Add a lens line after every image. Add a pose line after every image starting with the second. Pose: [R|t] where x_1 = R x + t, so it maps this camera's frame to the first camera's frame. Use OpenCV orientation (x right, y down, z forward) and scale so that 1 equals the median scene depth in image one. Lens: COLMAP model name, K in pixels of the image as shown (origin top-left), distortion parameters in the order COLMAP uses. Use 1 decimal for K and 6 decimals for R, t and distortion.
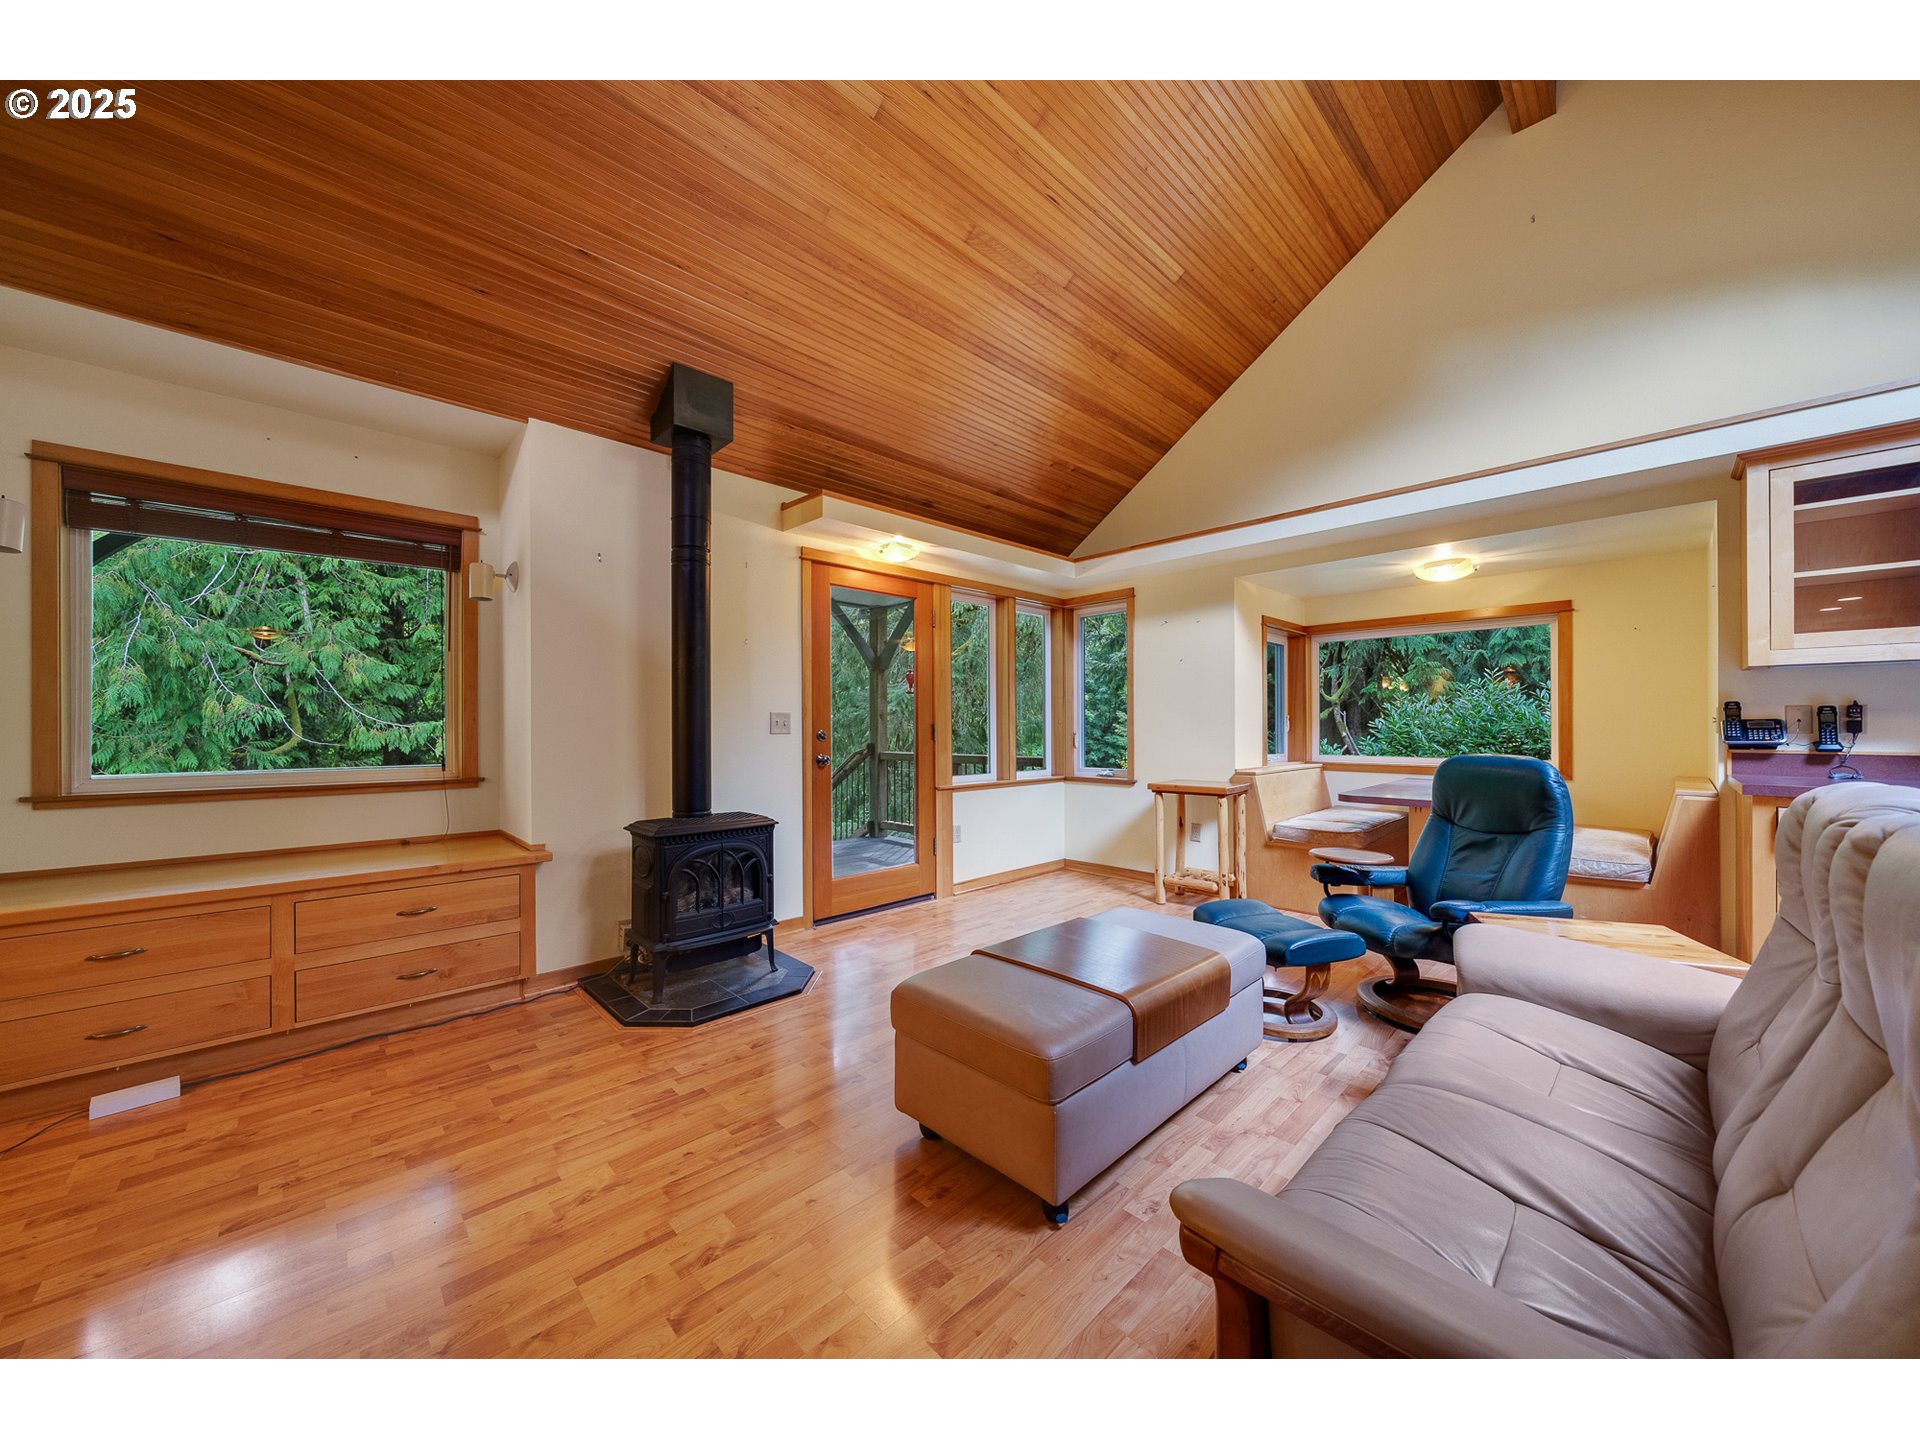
lens RADIAL K [[695.7, 0, 955.9], [0, 695.7, 716.0], [0, 0, 1]] dist [-0.000029, 0.000031]
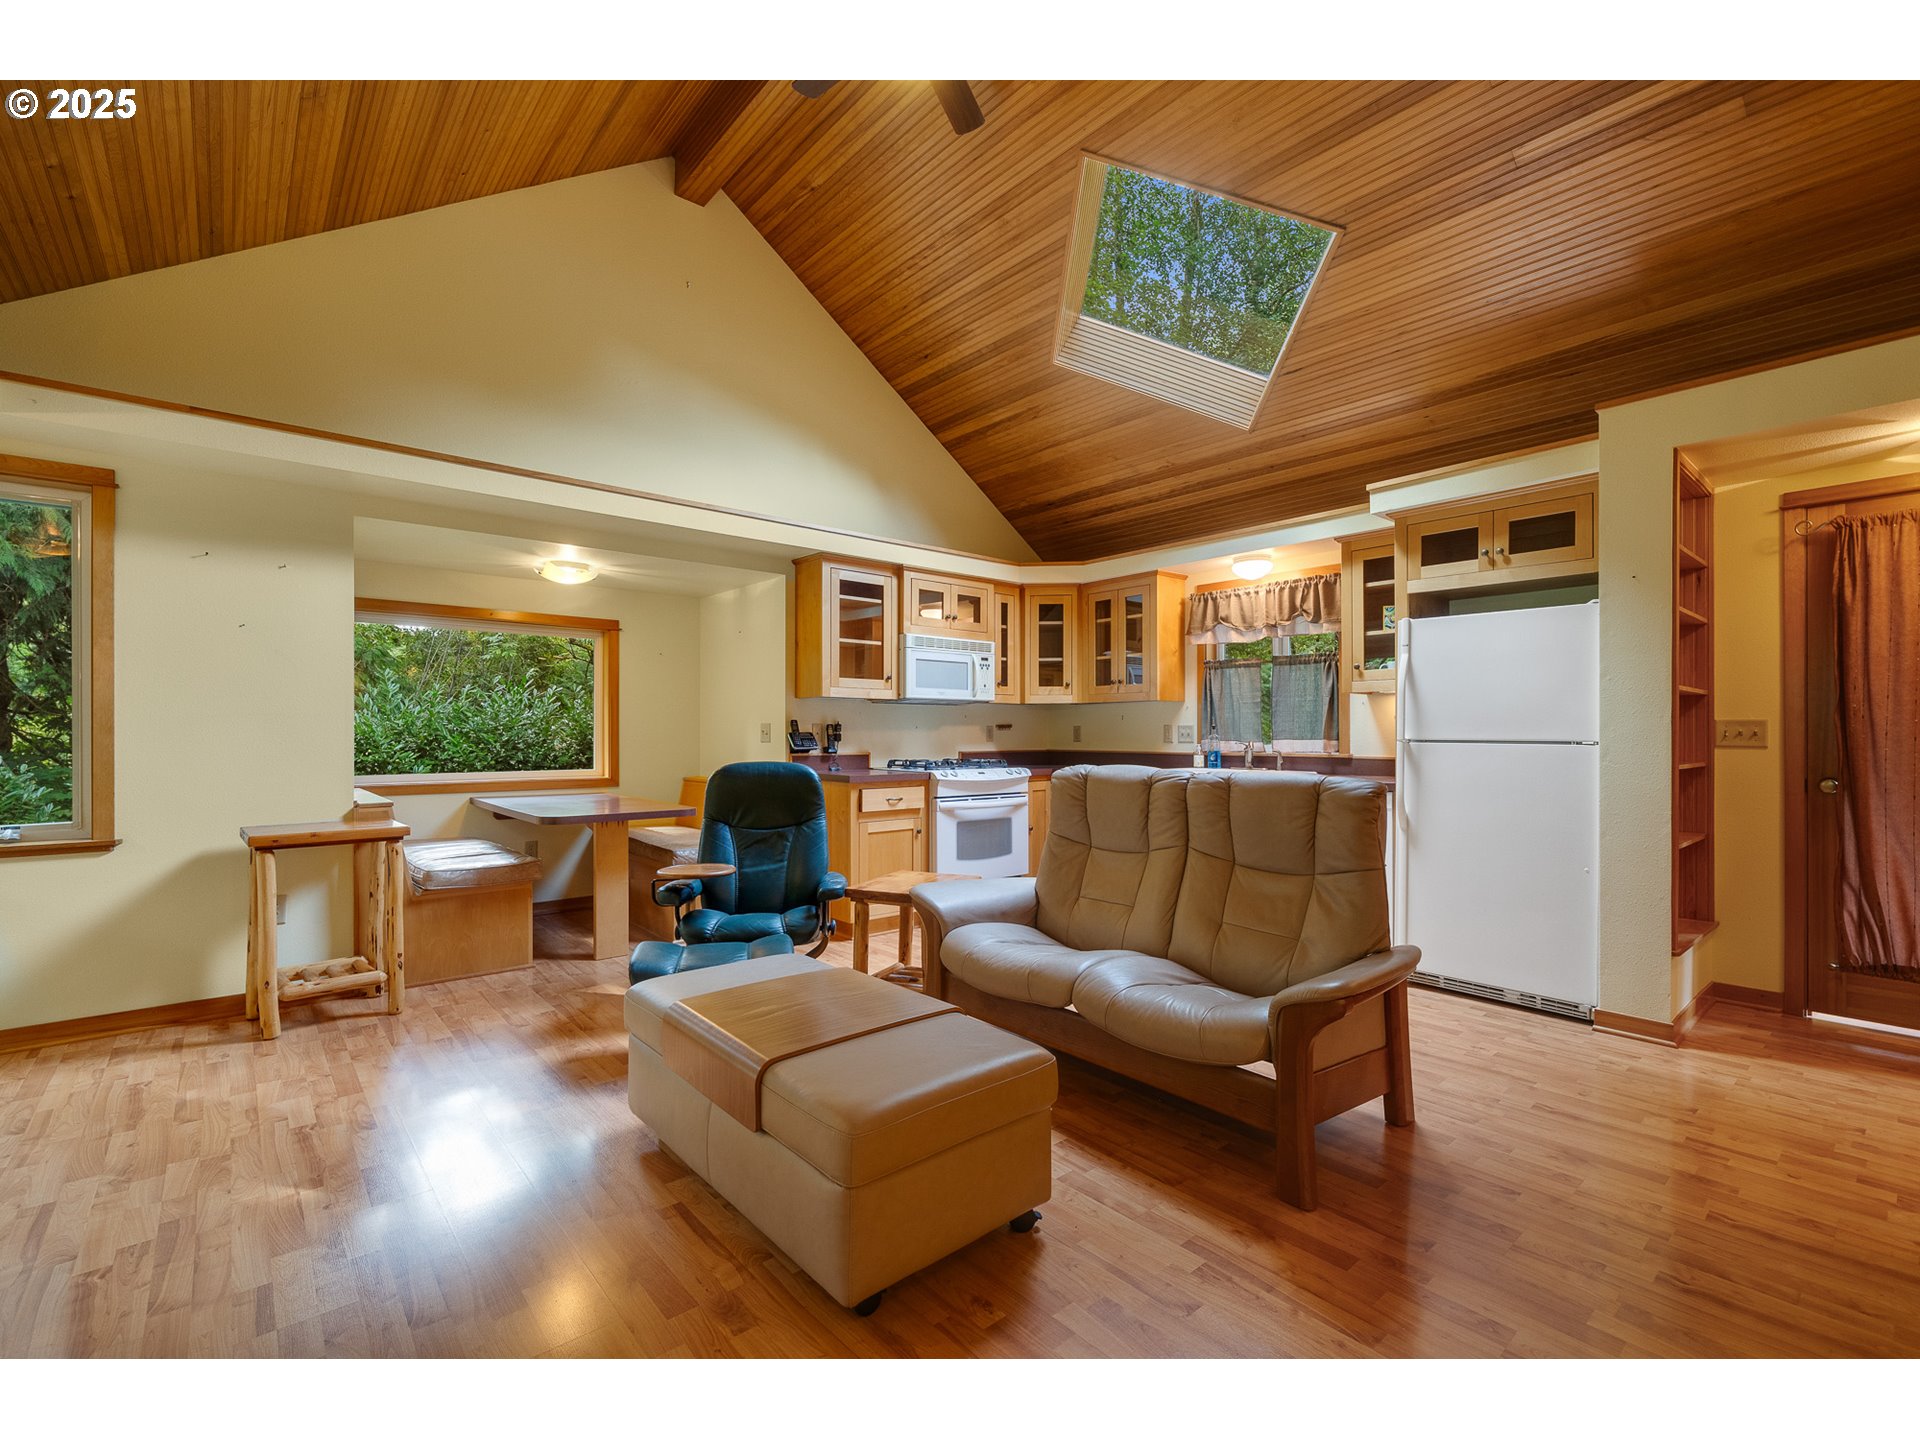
lens RADIAL K [[839.6, 0, 955.9], [0, 839.6, 738.9], [0, 0, 1]] dist [0.001299, 0.000572]
pose [[0.054332, 0.003031, 0.998518, -0.425174], [-0.012983, 0.999913, -0.002328, 0.012765], [-0.998439, -0.012838, 0.054367, 0.419321]]
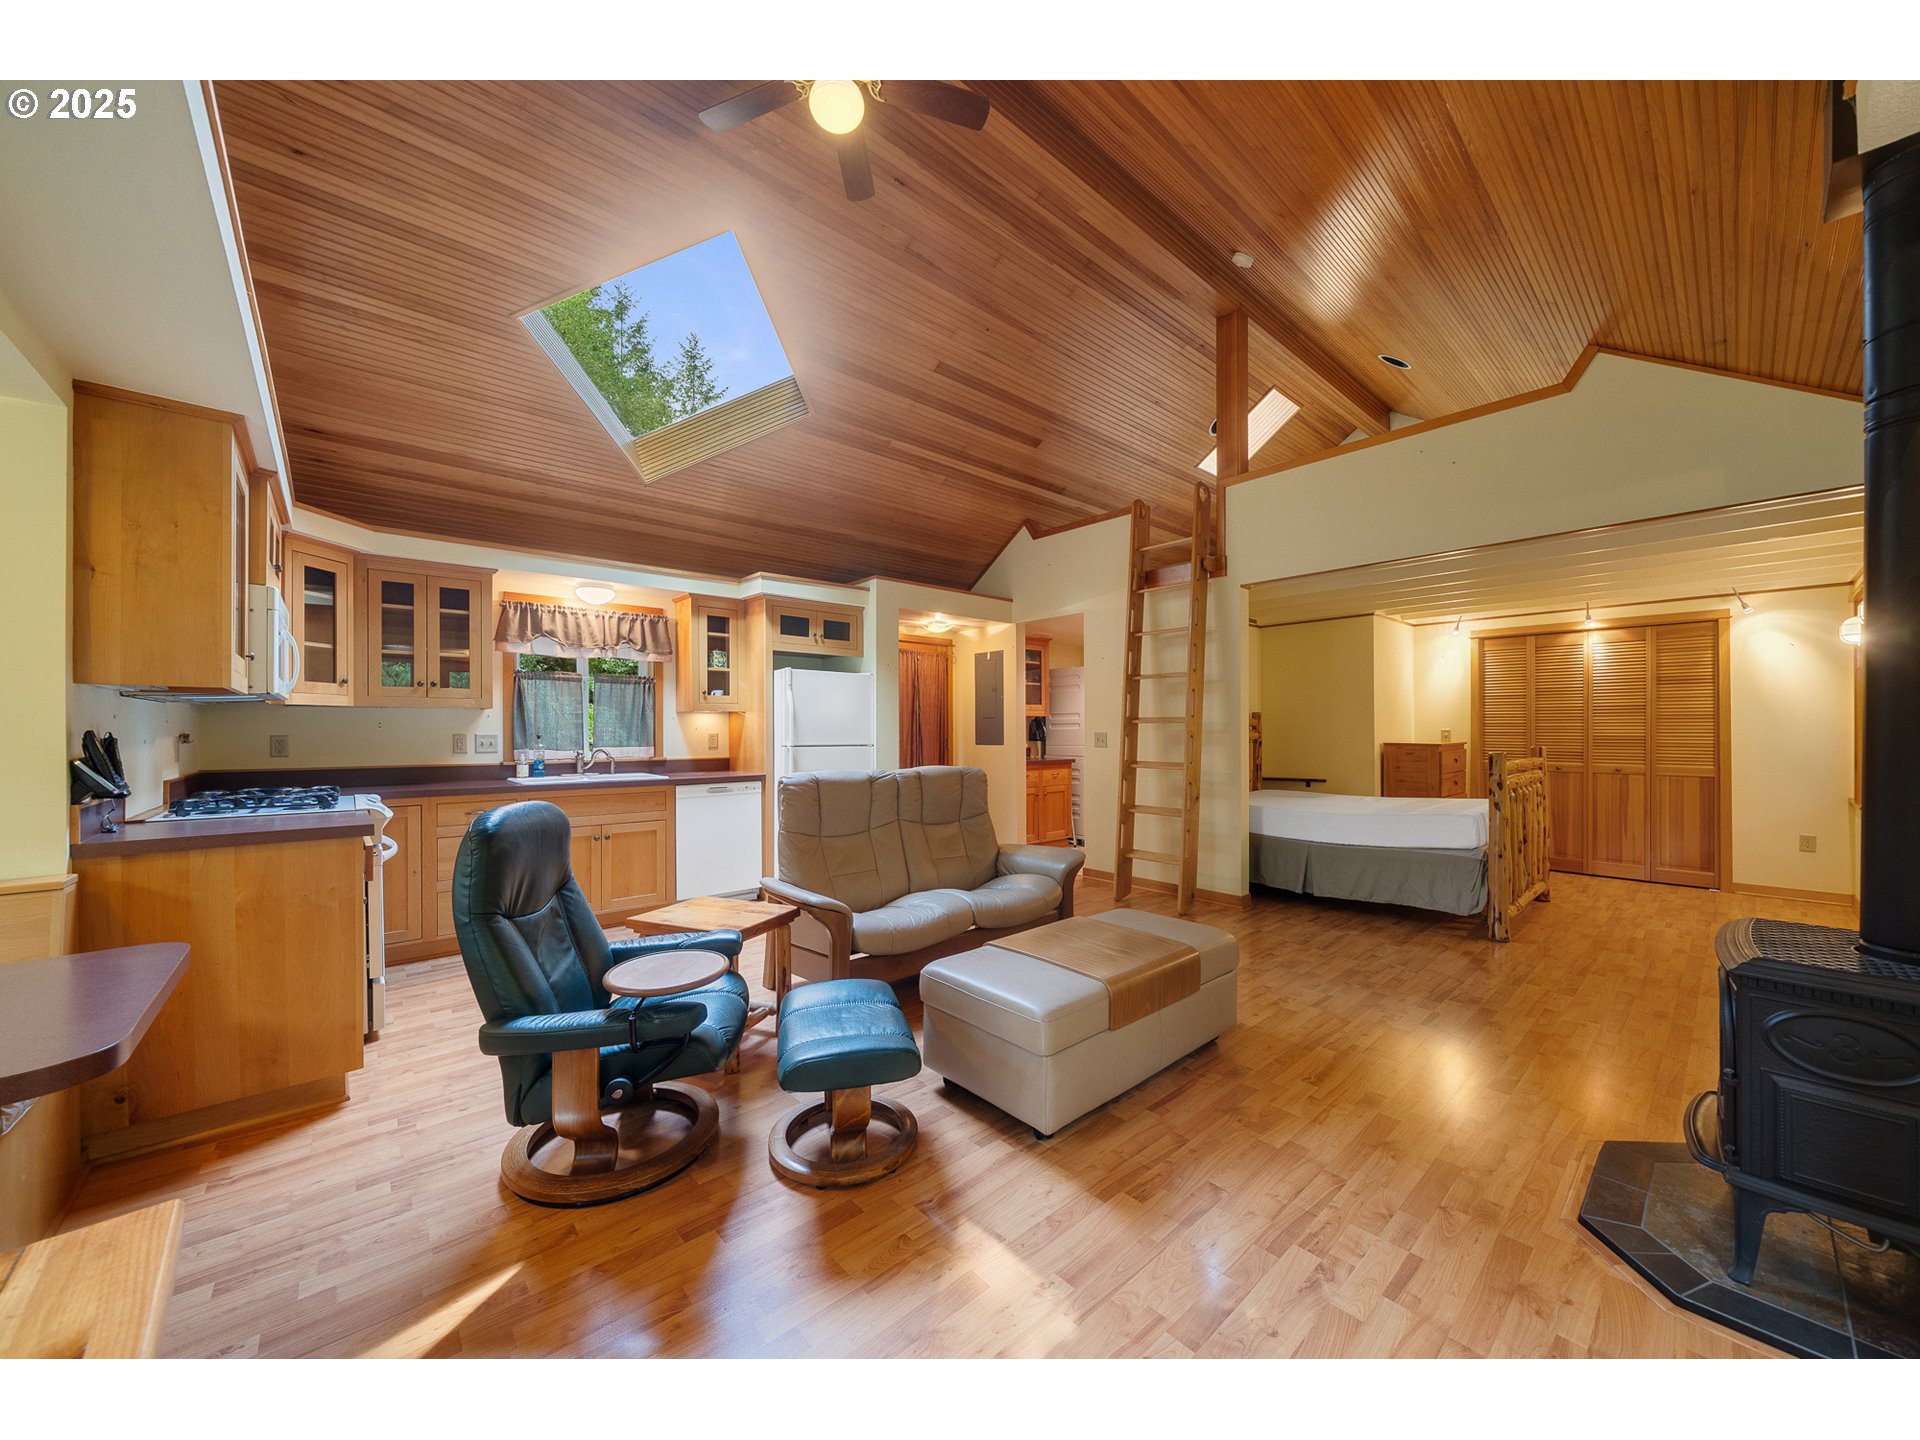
lens RADIAL K [[695.8, 0, 953.8], [0, 695.8, 728.4], [0, 0, 1]] dist [-0.000579, -0.000013]
pose [[-0.998783, 0.013048, 0.047560, -0.061195], [0.012345, 0.999811, -0.015046, 0.004038], [-0.047747, -0.014440, -0.998755, 0.860305]]
